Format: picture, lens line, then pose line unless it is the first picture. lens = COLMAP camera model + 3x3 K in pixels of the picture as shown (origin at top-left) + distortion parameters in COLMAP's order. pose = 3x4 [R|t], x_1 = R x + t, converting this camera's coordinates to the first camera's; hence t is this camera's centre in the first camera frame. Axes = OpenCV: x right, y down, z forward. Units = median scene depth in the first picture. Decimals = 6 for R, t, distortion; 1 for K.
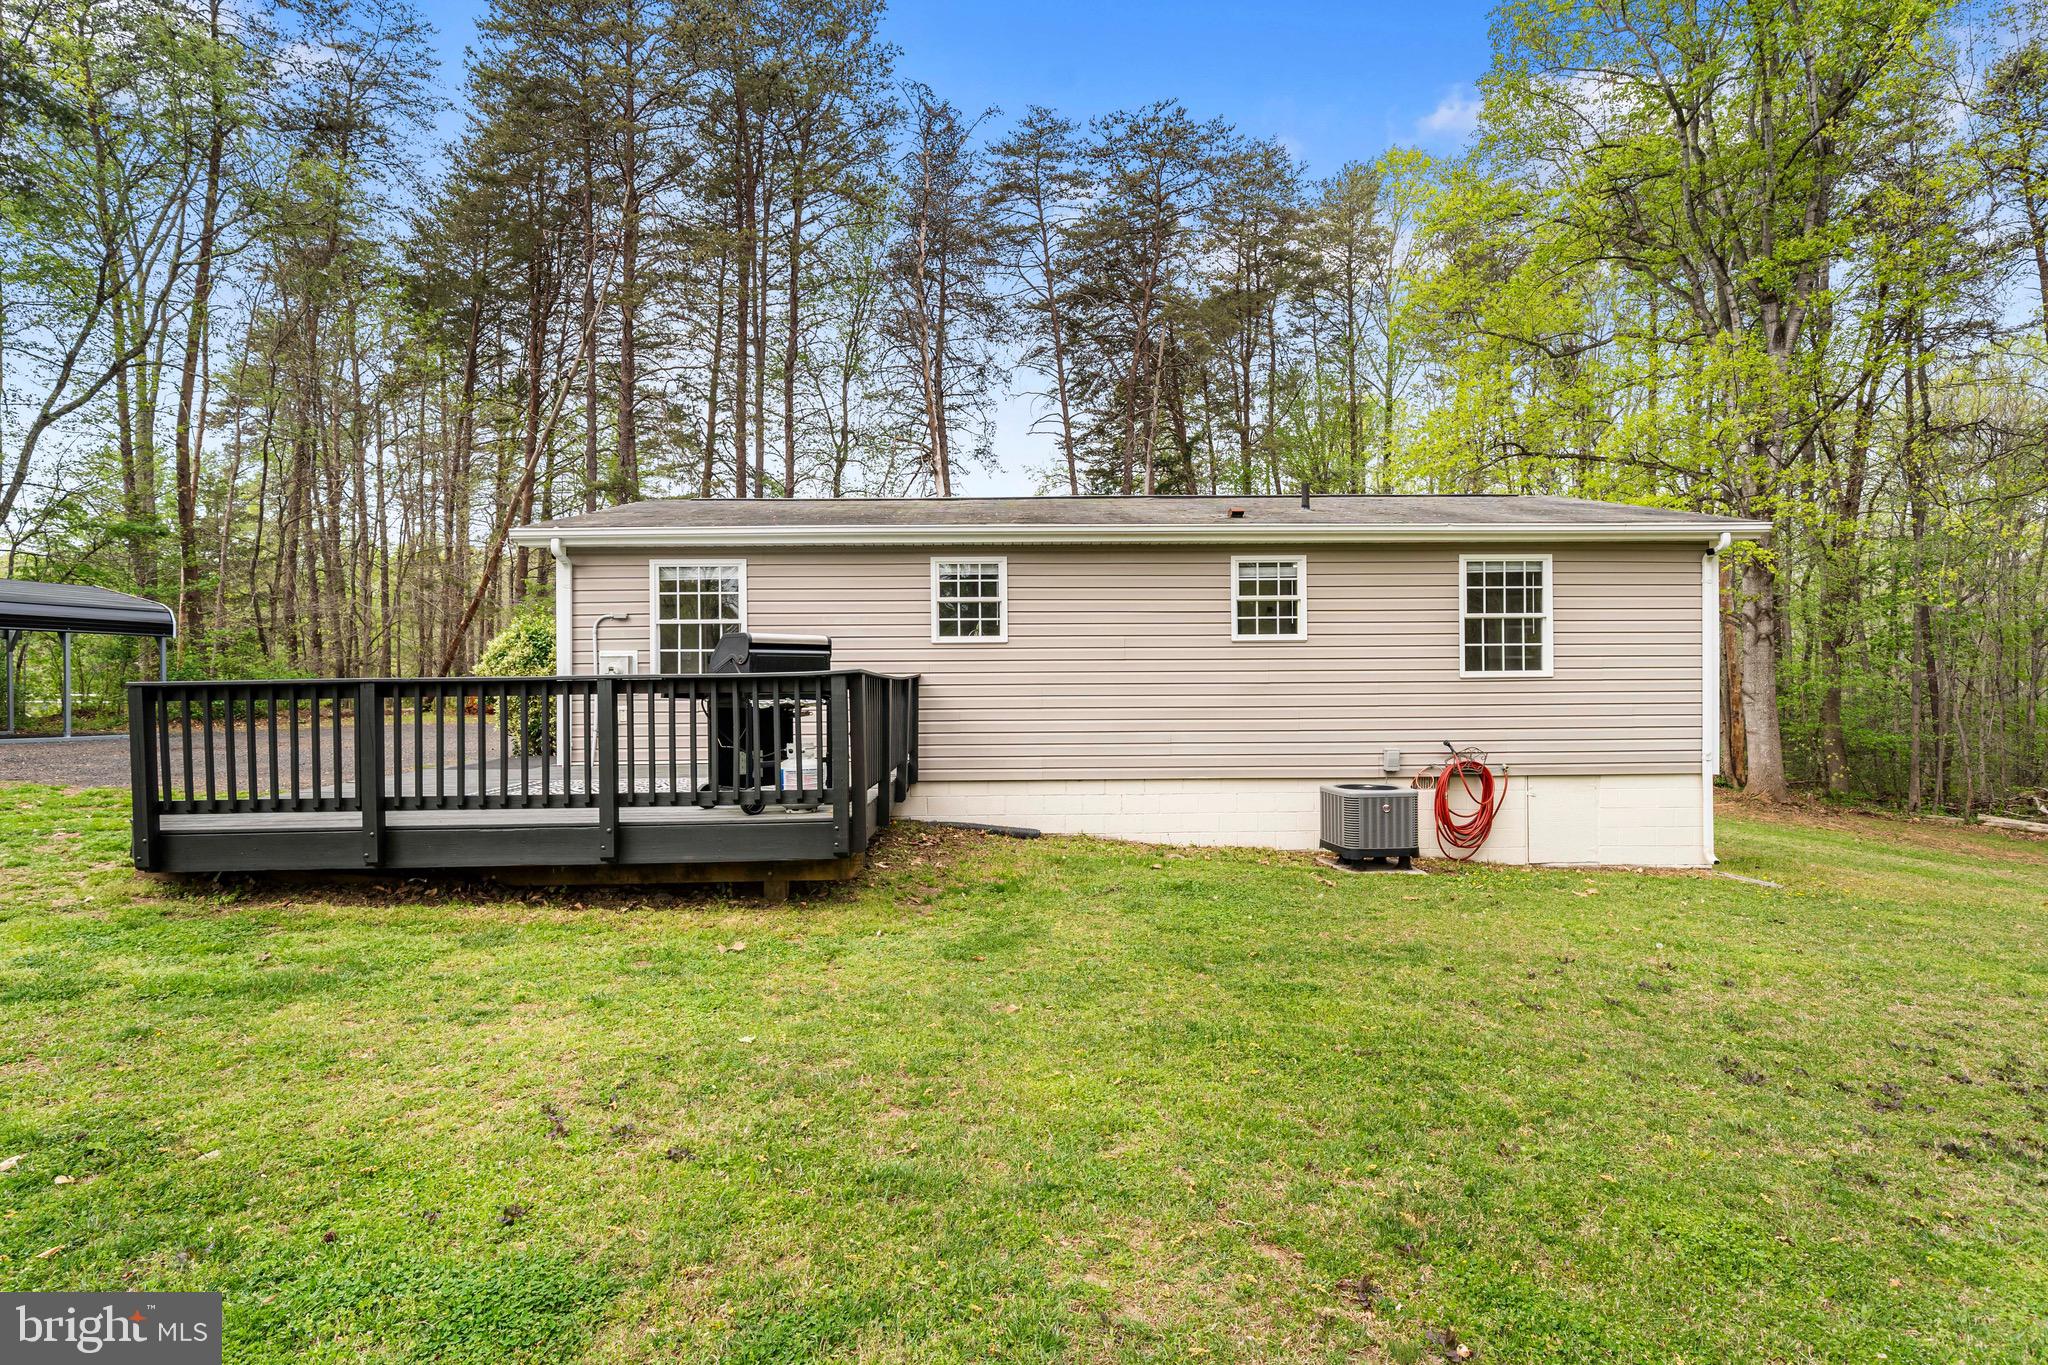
lens RADIAL K [[983.2, 0, 1024.0], [0, 983.2, 682.5], [0, 0, 1]] dist [-0.001290, -0.000056]
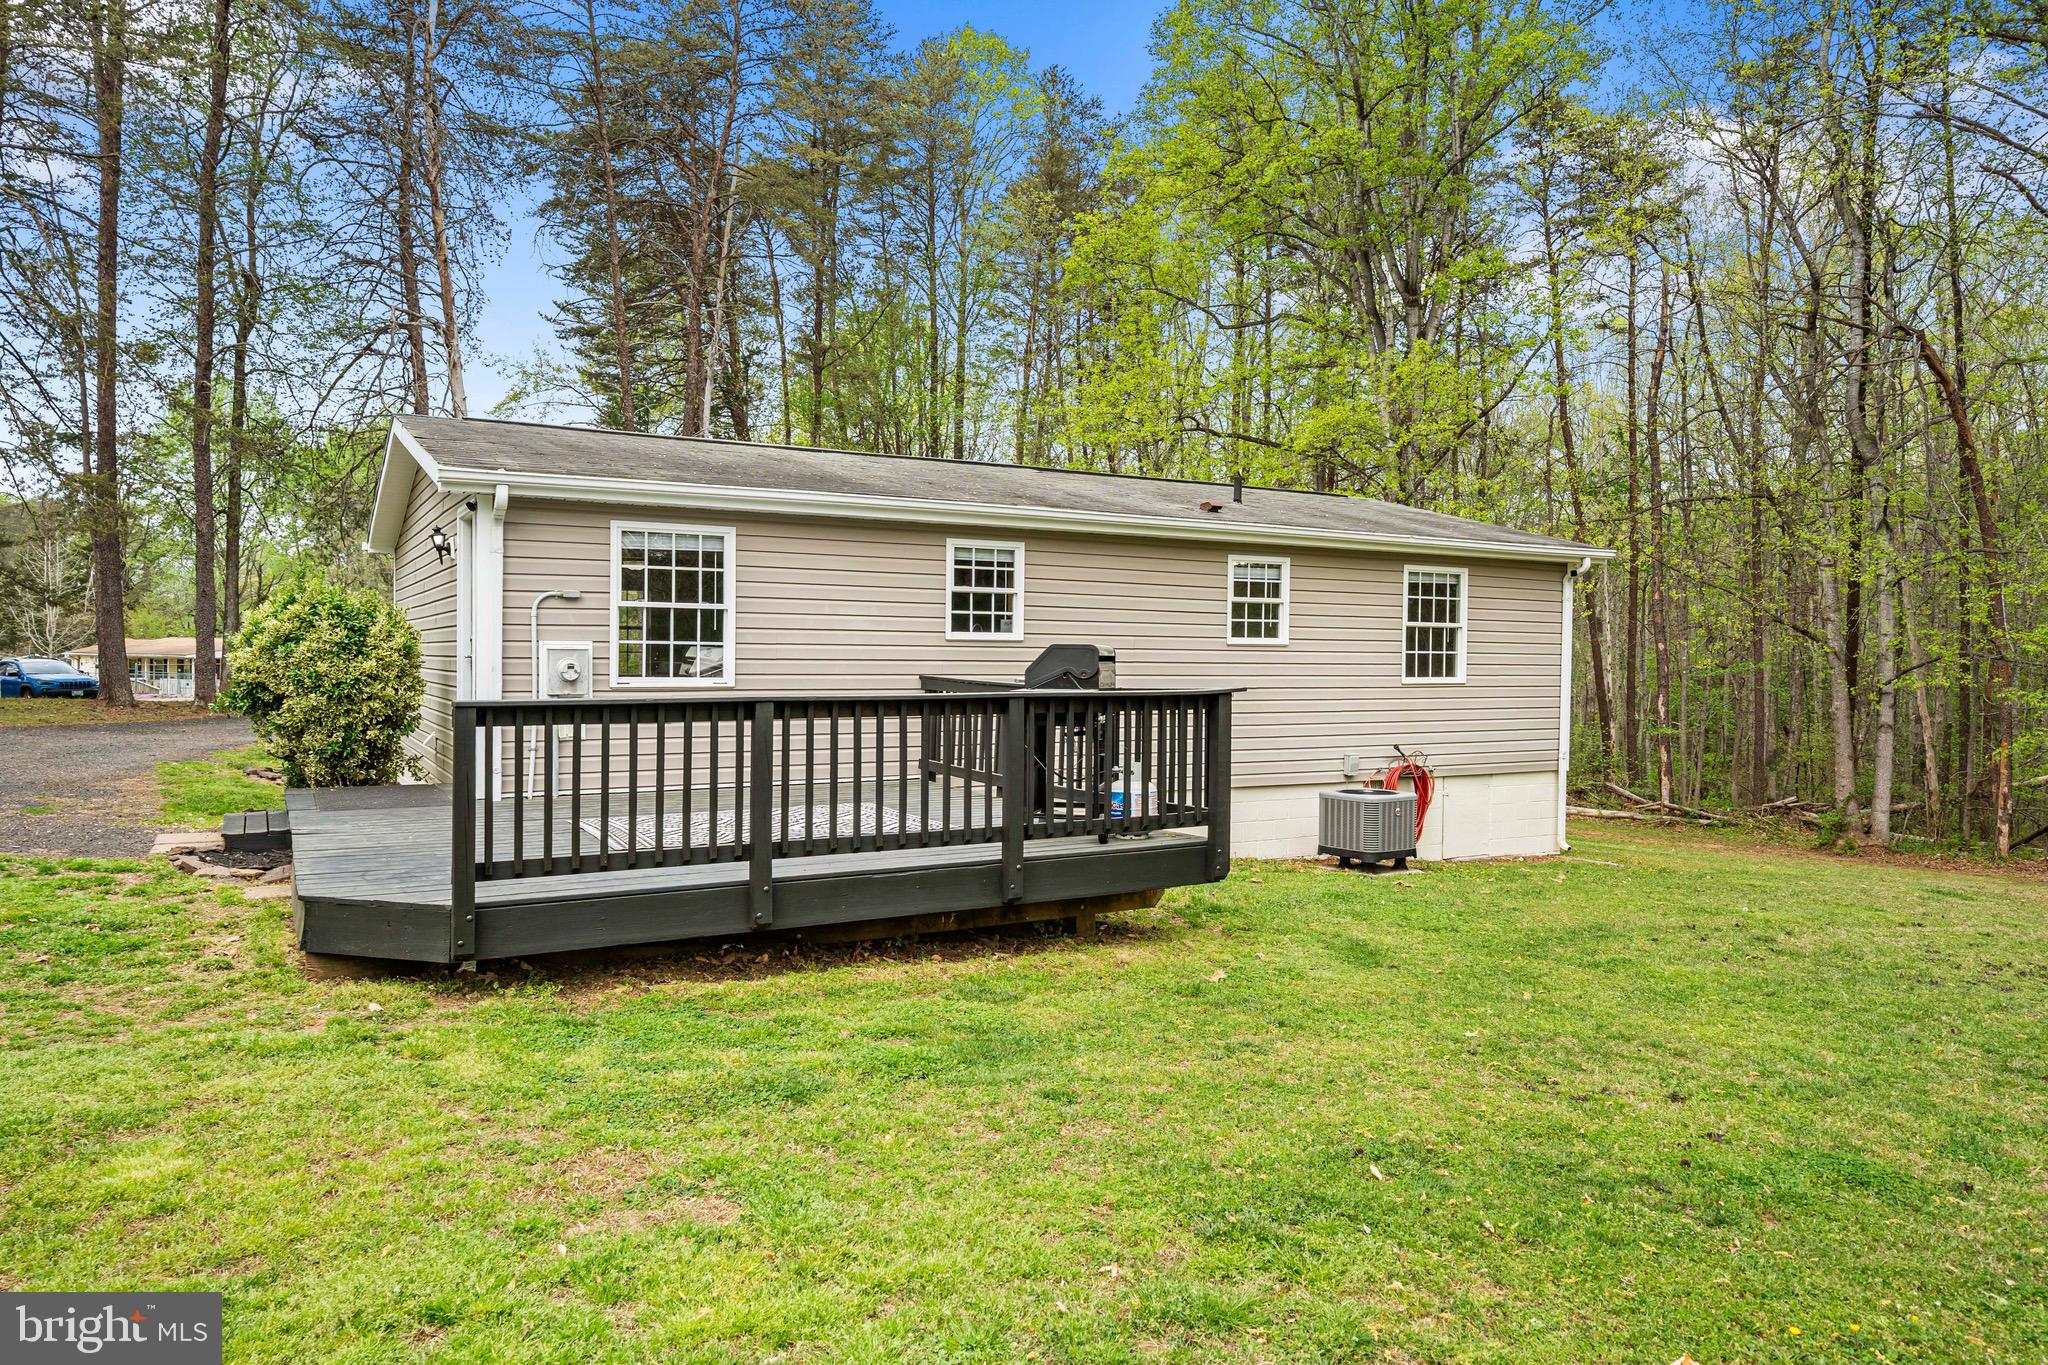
lens RADIAL K [[1298.0, 0, 1024.0], [0, 1298.0, 682.5], [0, 0, 1]] dist [0.004893, 0.000333]
pose [[0.882871, 0.006157, 0.469575, -0.554343], [-0.013359, 0.999839, 0.012008, -0.017299], [-0.469425, -0.016875, 0.882811, -0.021329]]
